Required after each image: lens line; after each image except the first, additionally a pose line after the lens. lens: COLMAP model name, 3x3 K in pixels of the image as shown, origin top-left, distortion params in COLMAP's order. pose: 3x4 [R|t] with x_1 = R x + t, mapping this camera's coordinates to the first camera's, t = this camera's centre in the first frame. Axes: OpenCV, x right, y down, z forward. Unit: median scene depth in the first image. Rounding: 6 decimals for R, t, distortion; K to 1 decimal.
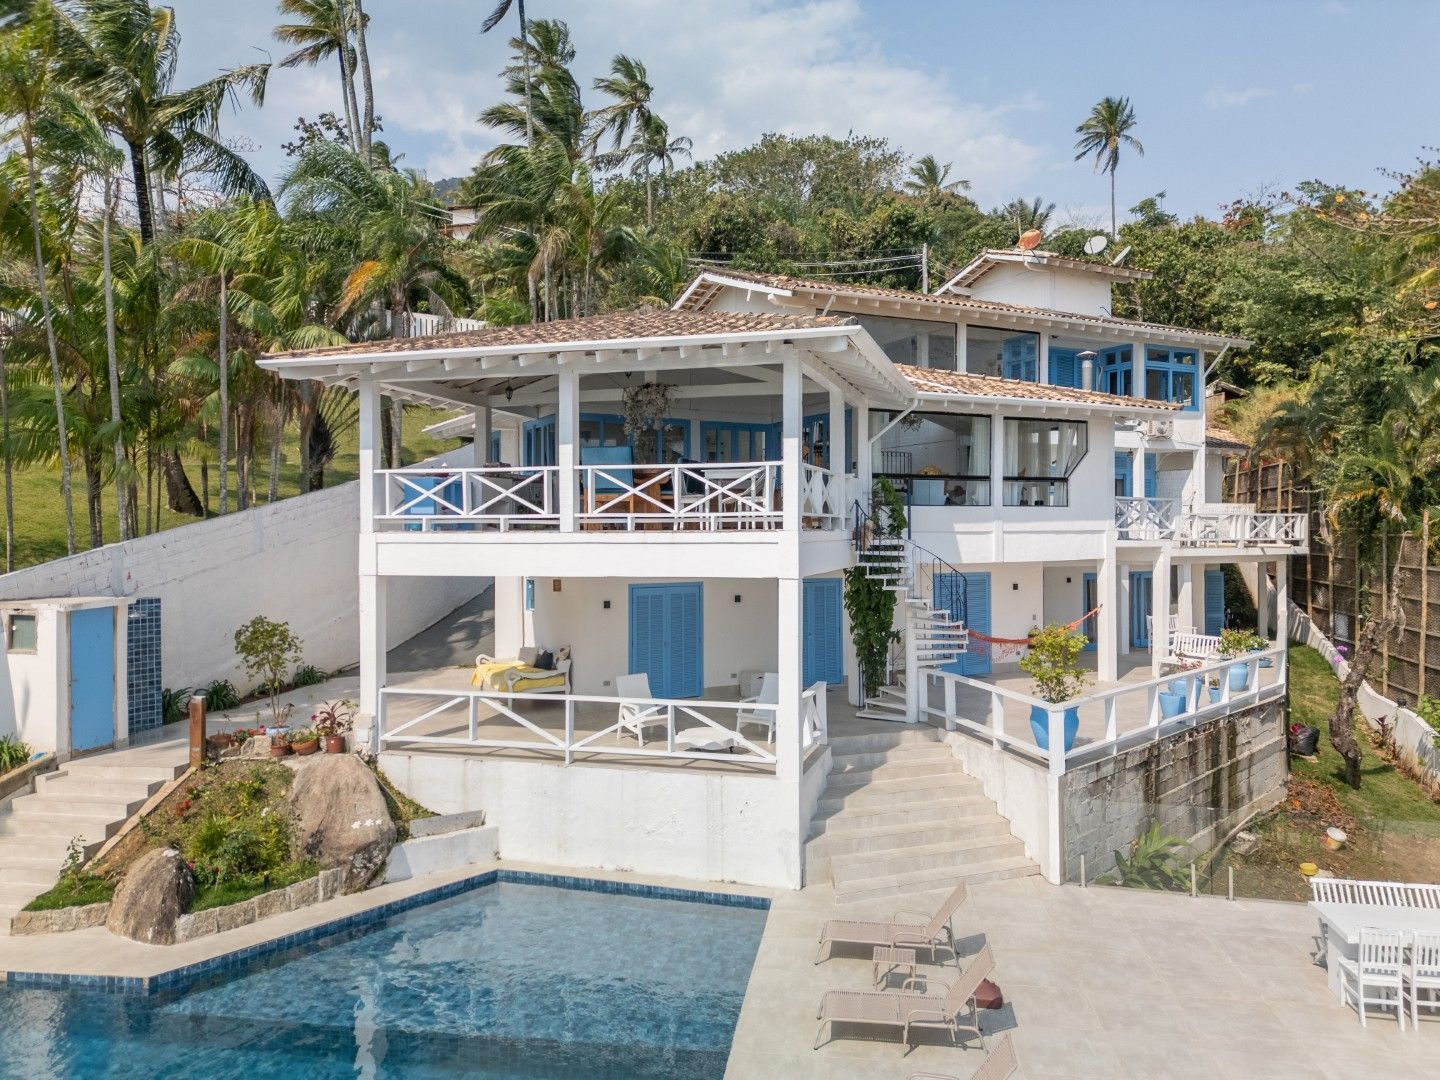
lens RADIAL K [[1009.9, 0, 711.8], [0, 1009.9, 510.9], [0, 0, 1]] dist [0.020288, -0.010544]
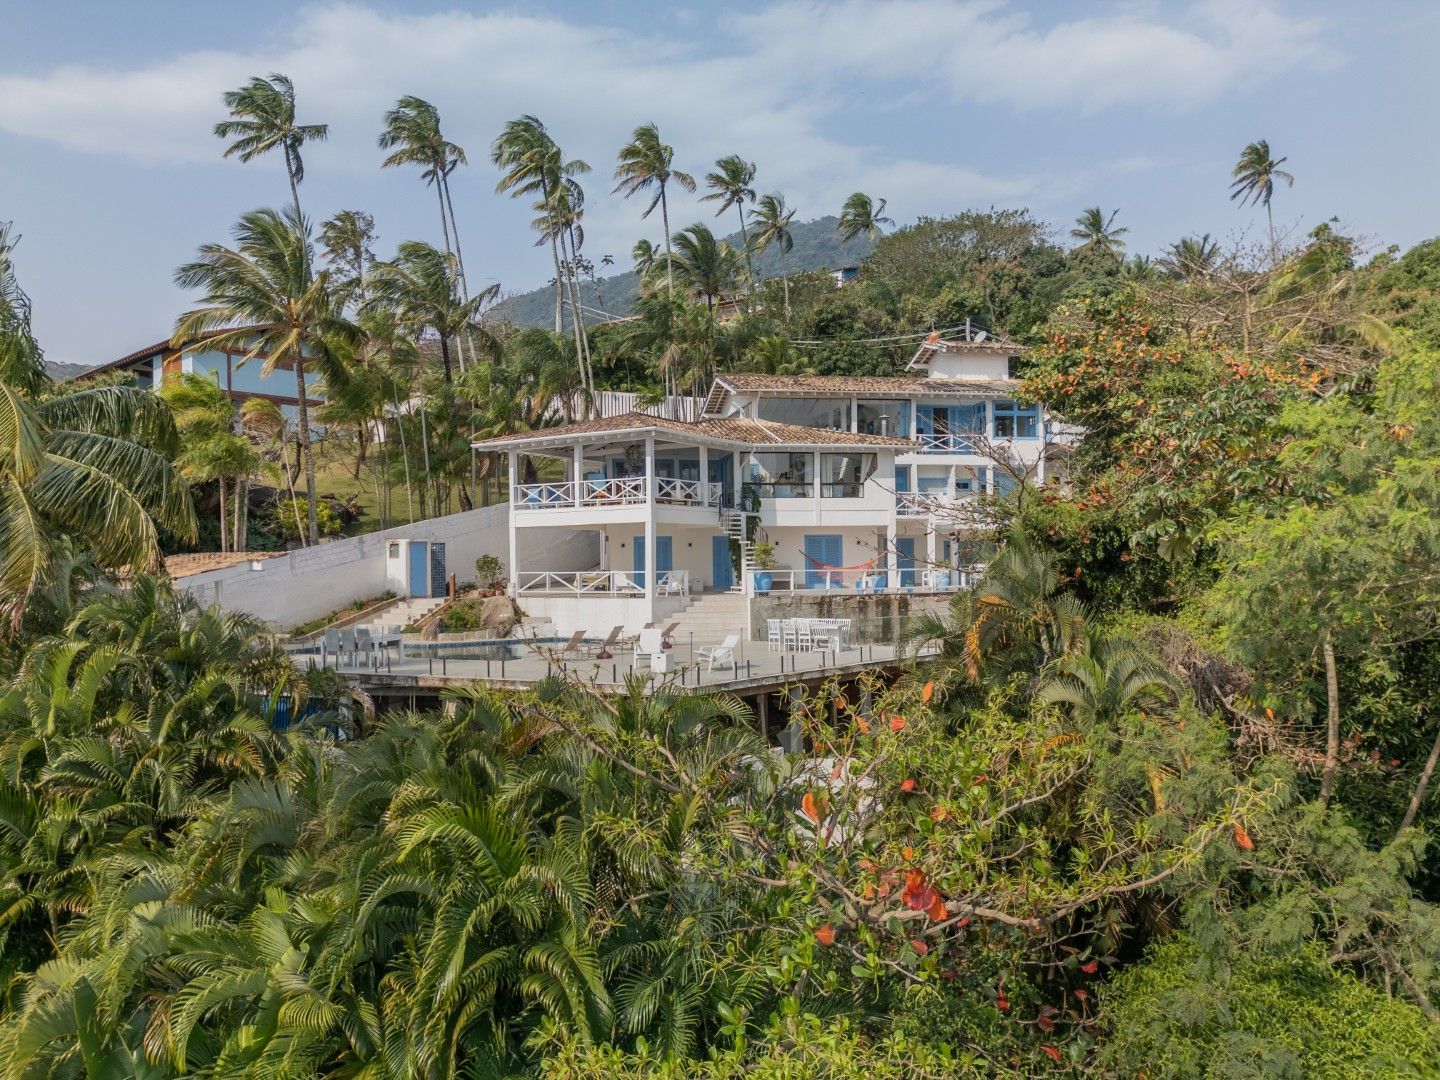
lens RADIAL K [[968.8, 0, 701.6], [0, 968.8, 544.5], [0, 0, 1]] dist [0.040133, -0.004674]
pose [[0.955402, -0.009200, -0.295166, 0.824653], [0.010271, 0.999945, 0.002080, 0.106969], [0.295130, -0.005019, 0.955444, -1.171046]]
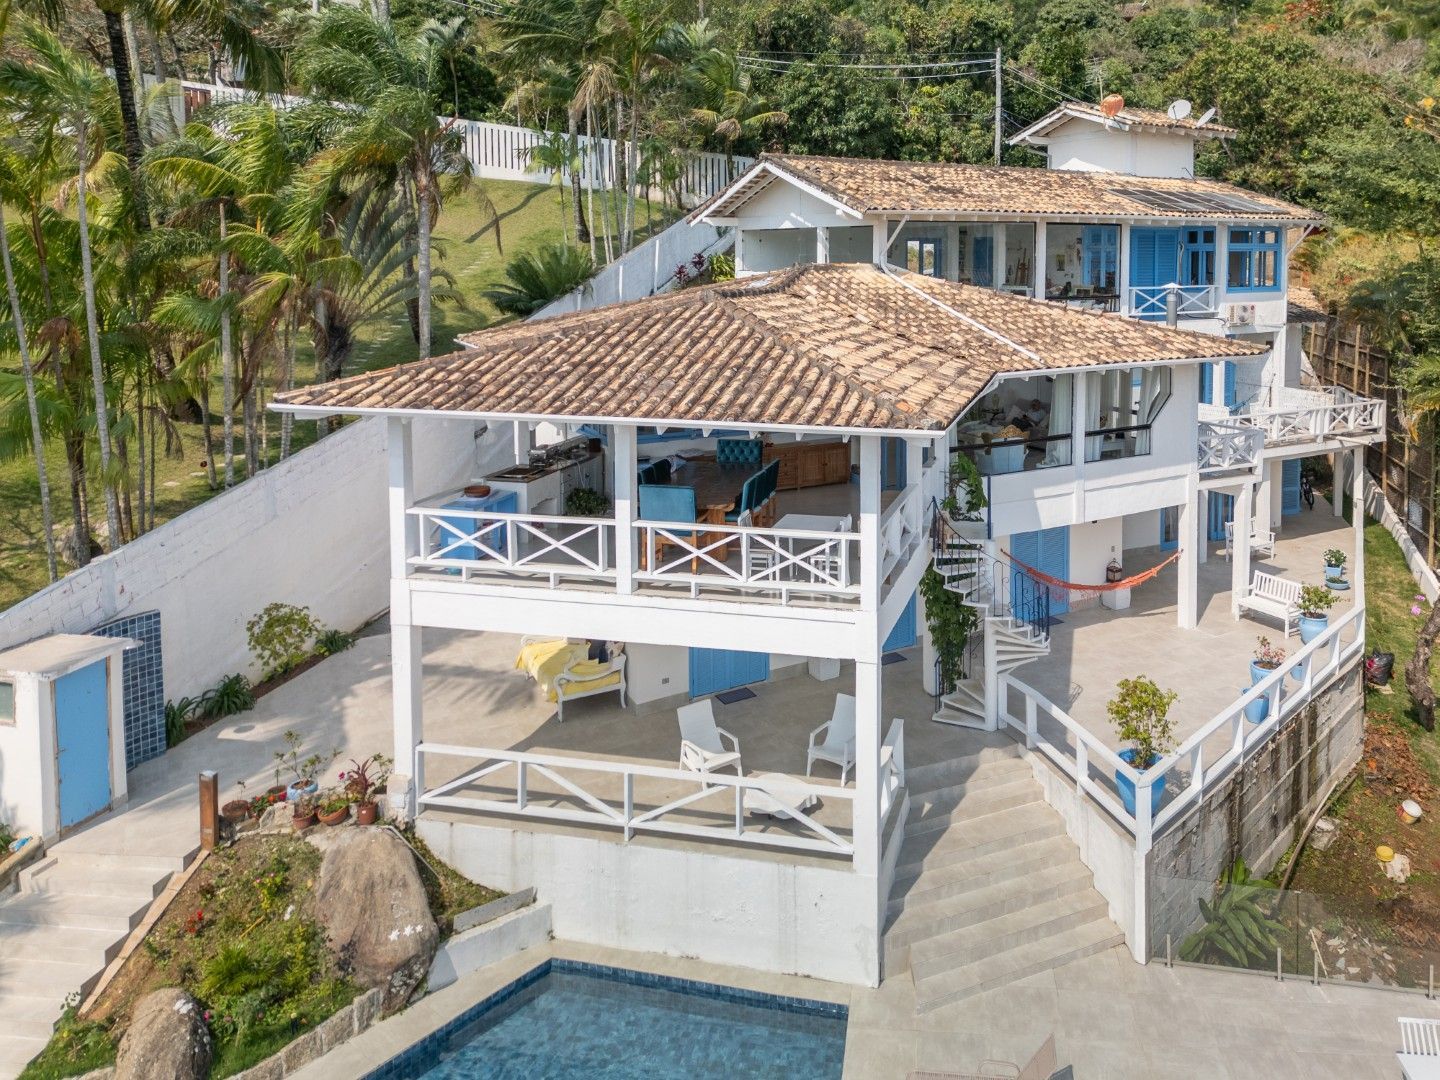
lens RADIAL K [[1072.3, 0, 846.8], [0, 1072.3, 302.1], [0, 0, 1]] dist [0.017931, -0.004026]
pose [[0.997082, -0.001197, 0.076331, -0.015788], [-0.003094, 0.998422, 0.056071, -0.279371], [-0.076277, -0.056144, 0.995505, 0.028536]]
